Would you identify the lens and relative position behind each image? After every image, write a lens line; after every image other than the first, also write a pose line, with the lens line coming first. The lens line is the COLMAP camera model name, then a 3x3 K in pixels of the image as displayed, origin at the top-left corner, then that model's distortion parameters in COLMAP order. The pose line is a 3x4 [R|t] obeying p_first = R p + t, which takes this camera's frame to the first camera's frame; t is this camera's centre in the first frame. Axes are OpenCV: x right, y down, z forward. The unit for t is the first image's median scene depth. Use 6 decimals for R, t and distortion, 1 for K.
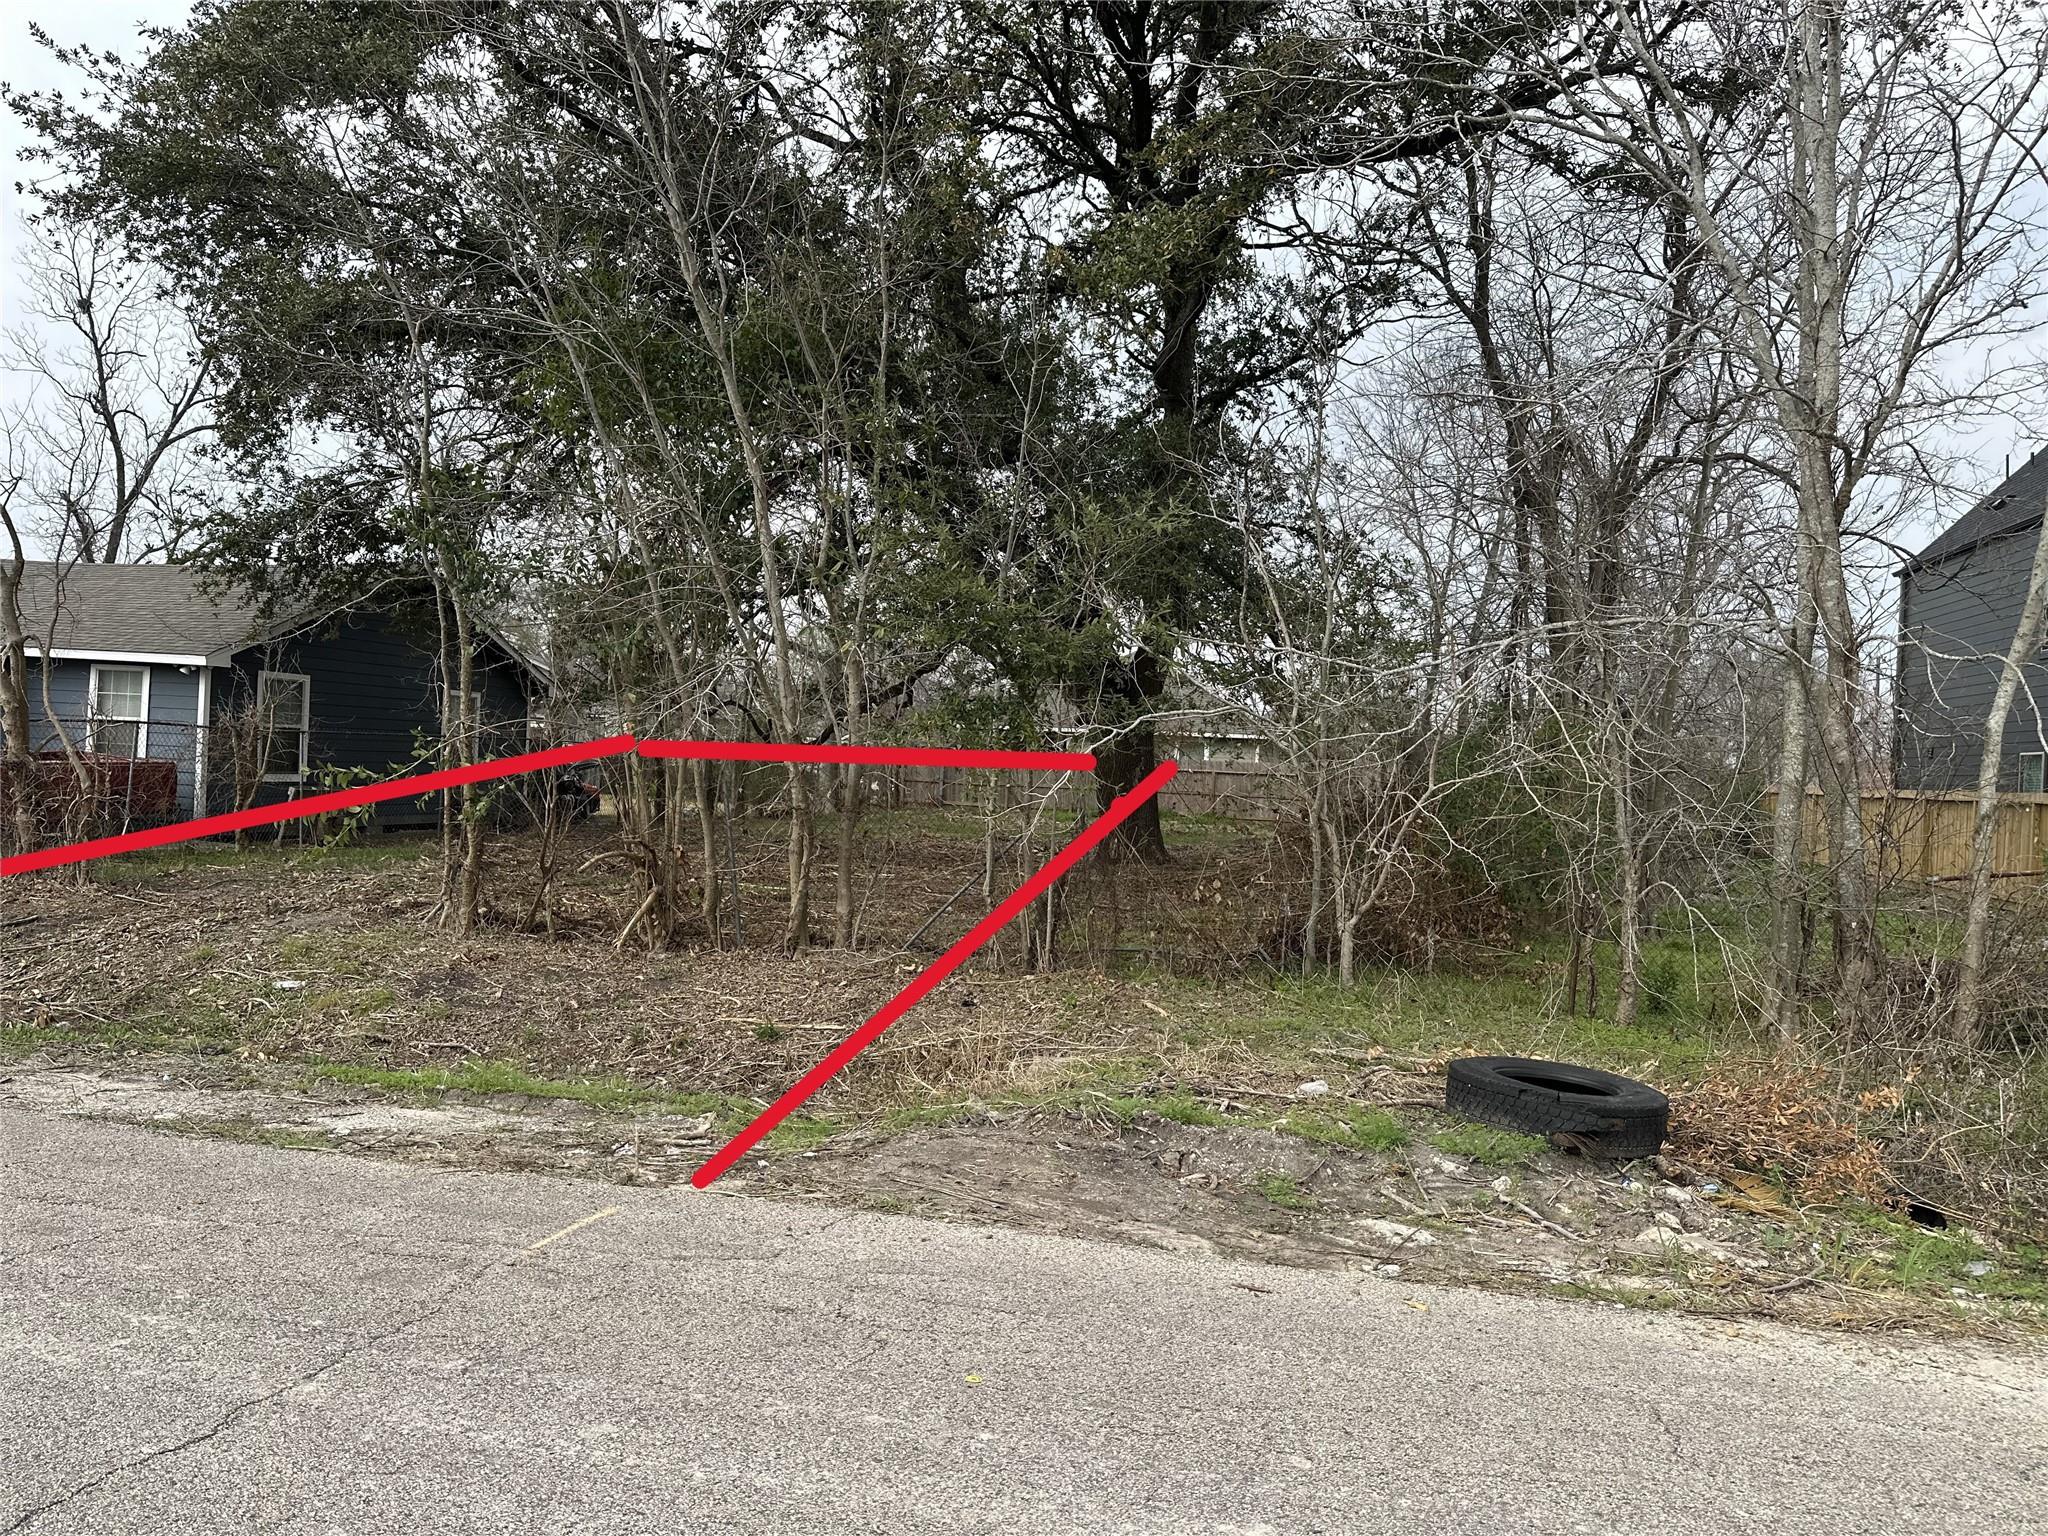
lens RADIAL K [[1408.5, 0, 1022.6], [0, 1408.5, 753.6], [0, 0, 1]] dist [0.028513, -0.015459]
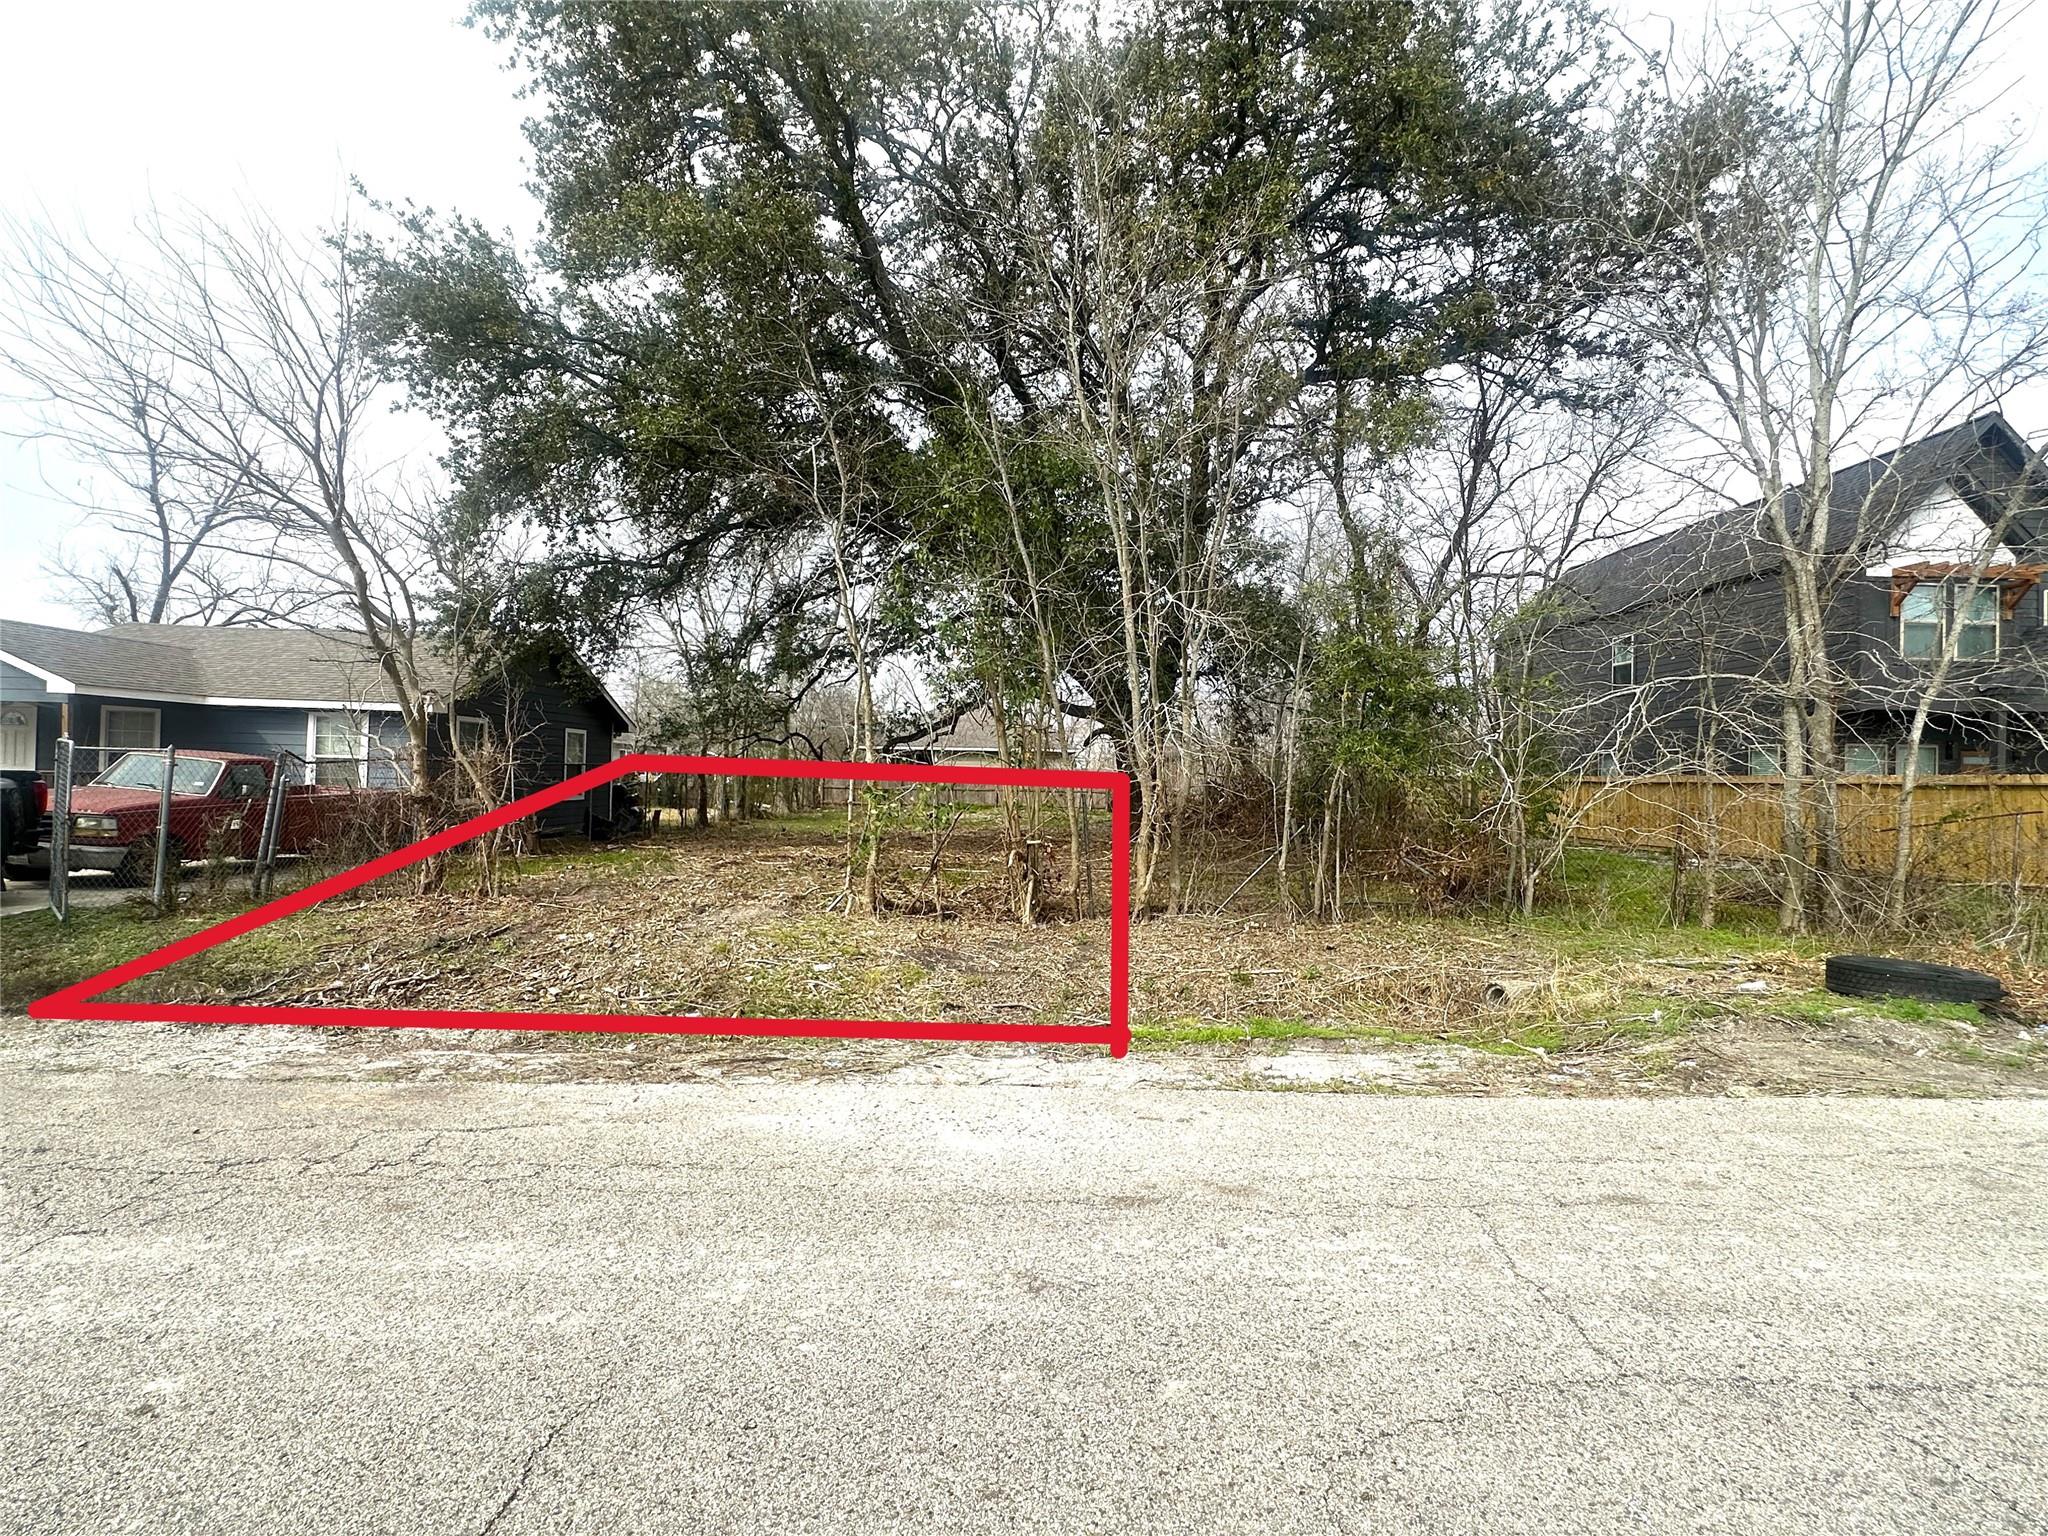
lens RADIAL K [[970.2, 0, 1024.2], [0, 970.2, 773.9], [0, 0, 1]] dist [-0.022161, 0.001530]
pose [[0.970121, -0.021002, 0.241709, -0.256376], [0.018392, 0.999746, 0.013050, -0.007736], [-0.241922, -0.008215, 0.970261, 0.057292]]
